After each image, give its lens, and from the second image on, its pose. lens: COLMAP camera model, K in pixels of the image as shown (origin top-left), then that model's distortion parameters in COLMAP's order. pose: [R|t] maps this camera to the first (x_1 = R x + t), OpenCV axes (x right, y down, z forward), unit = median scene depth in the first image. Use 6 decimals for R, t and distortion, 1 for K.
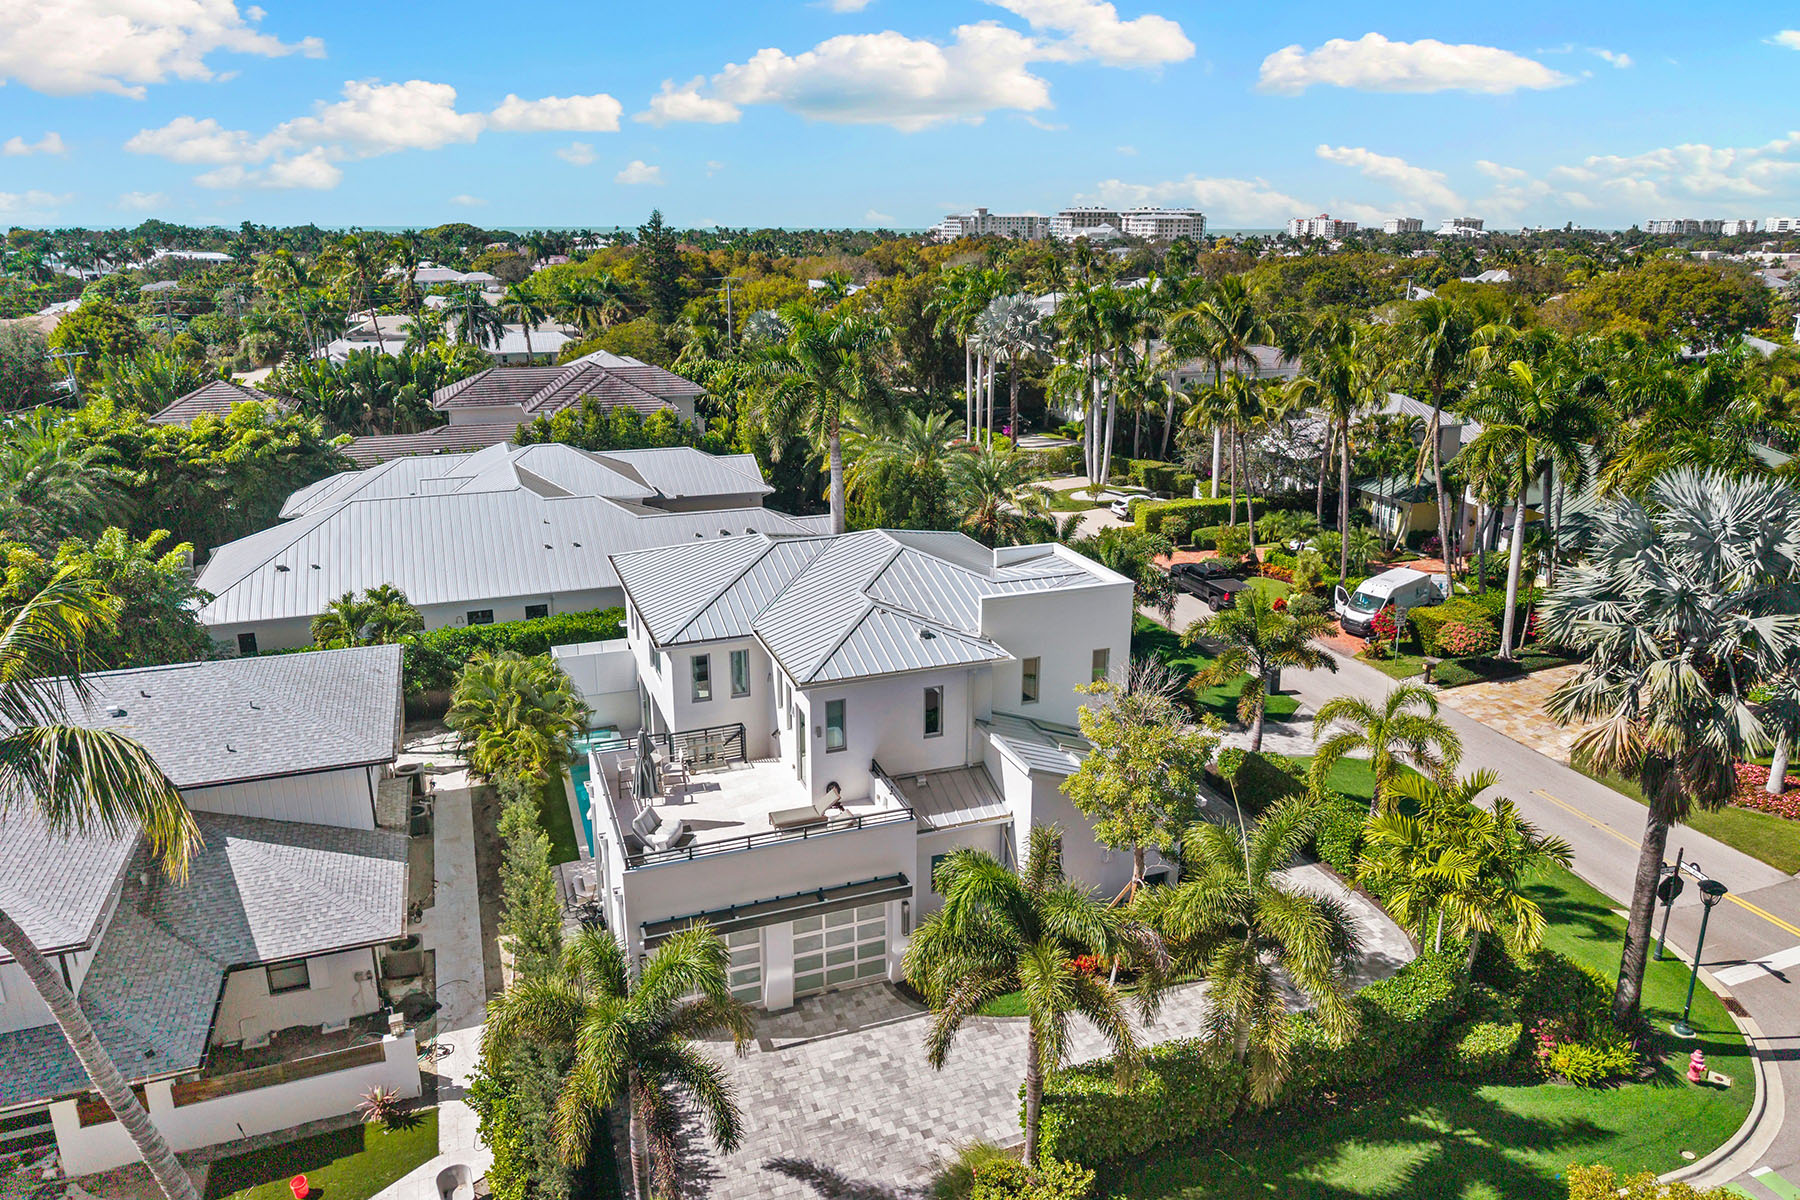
lens RADIAL K [[1229.9, 0, 913.0], [0, 1229.9, 593.6], [0, 0, 1]] dist [0.002741, -0.010875]
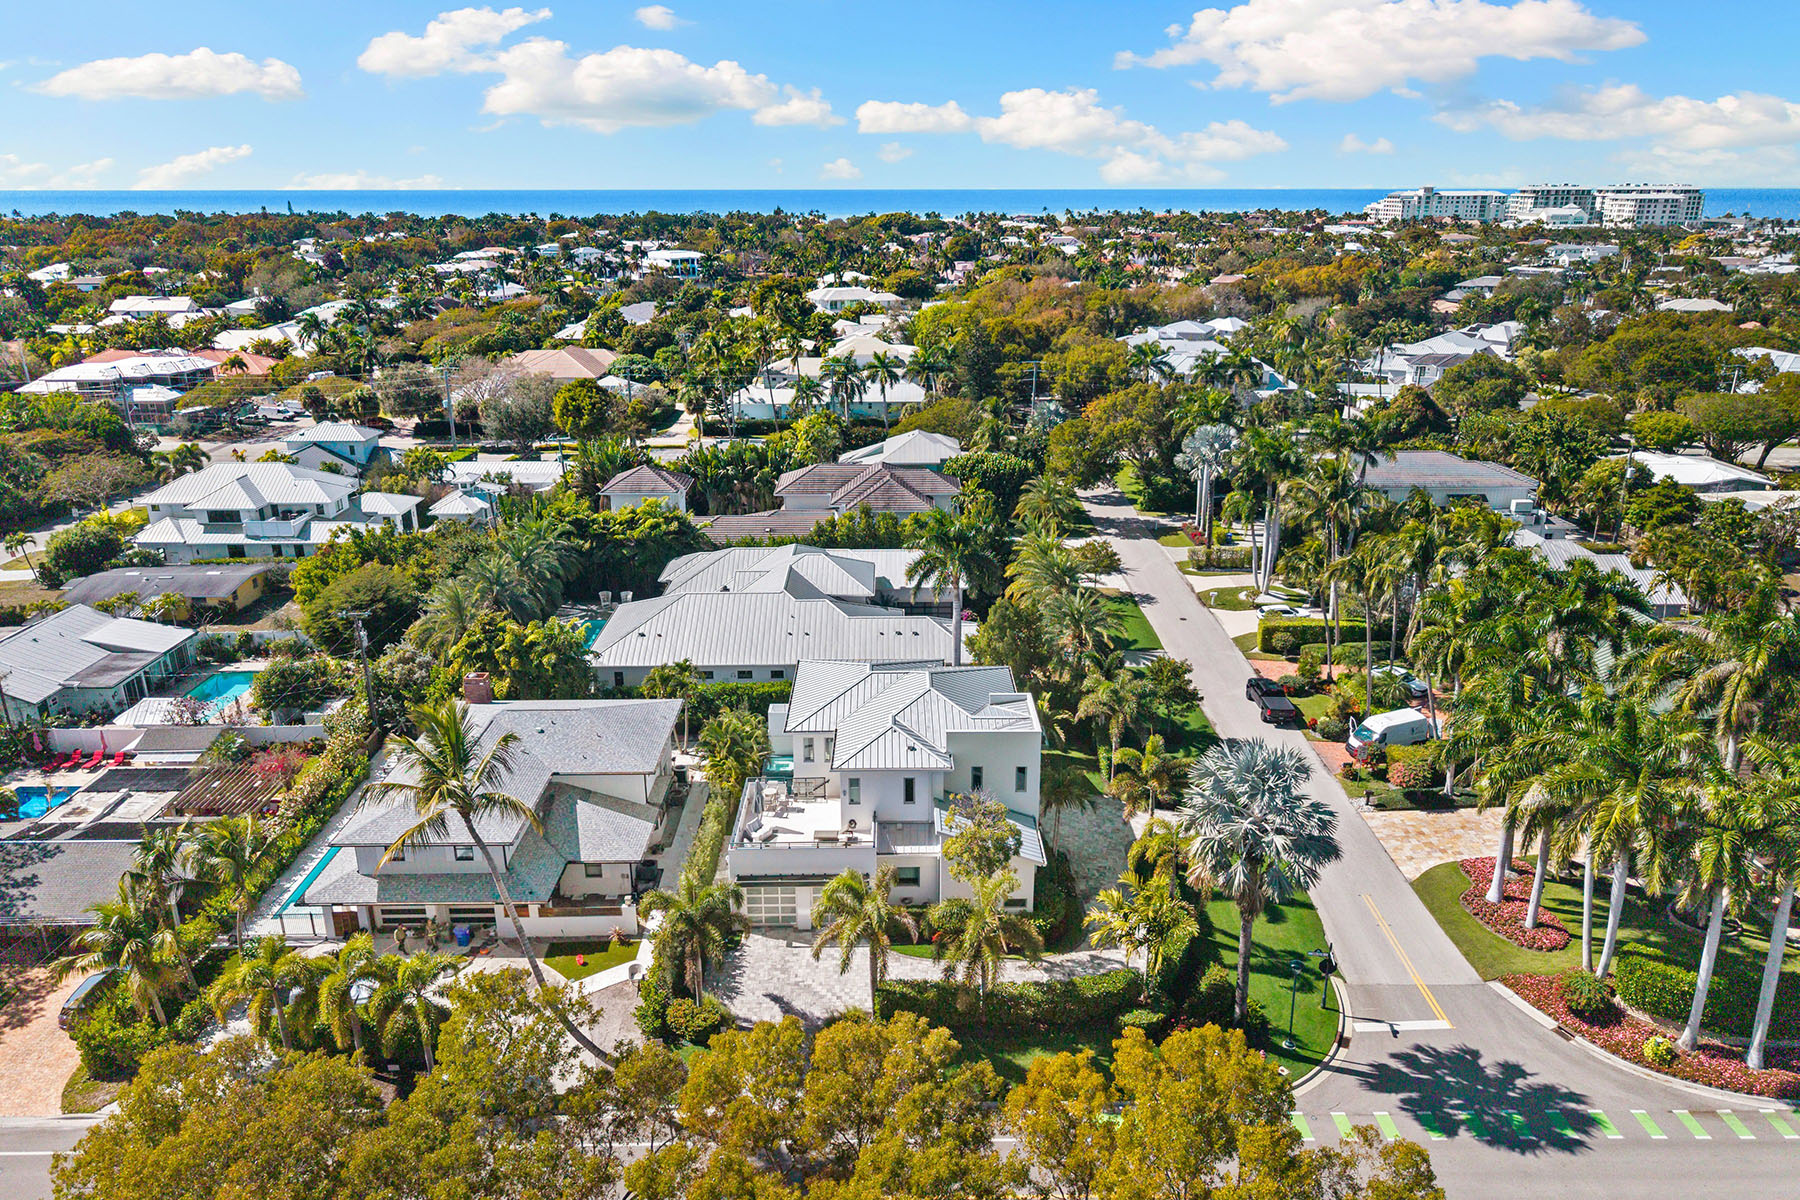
lens RADIAL K [[1229.9, 0, 898.4], [0, 1229.9, 592.2], [0, 0, 1]] dist [0.002741, -0.010875]
pose [[0.937215, 0.102661, -0.333301, 0.511495], [-0.092611, 0.994642, 0.045949, -0.248679], [0.336232, -0.012196, 0.941700, -0.655009]]
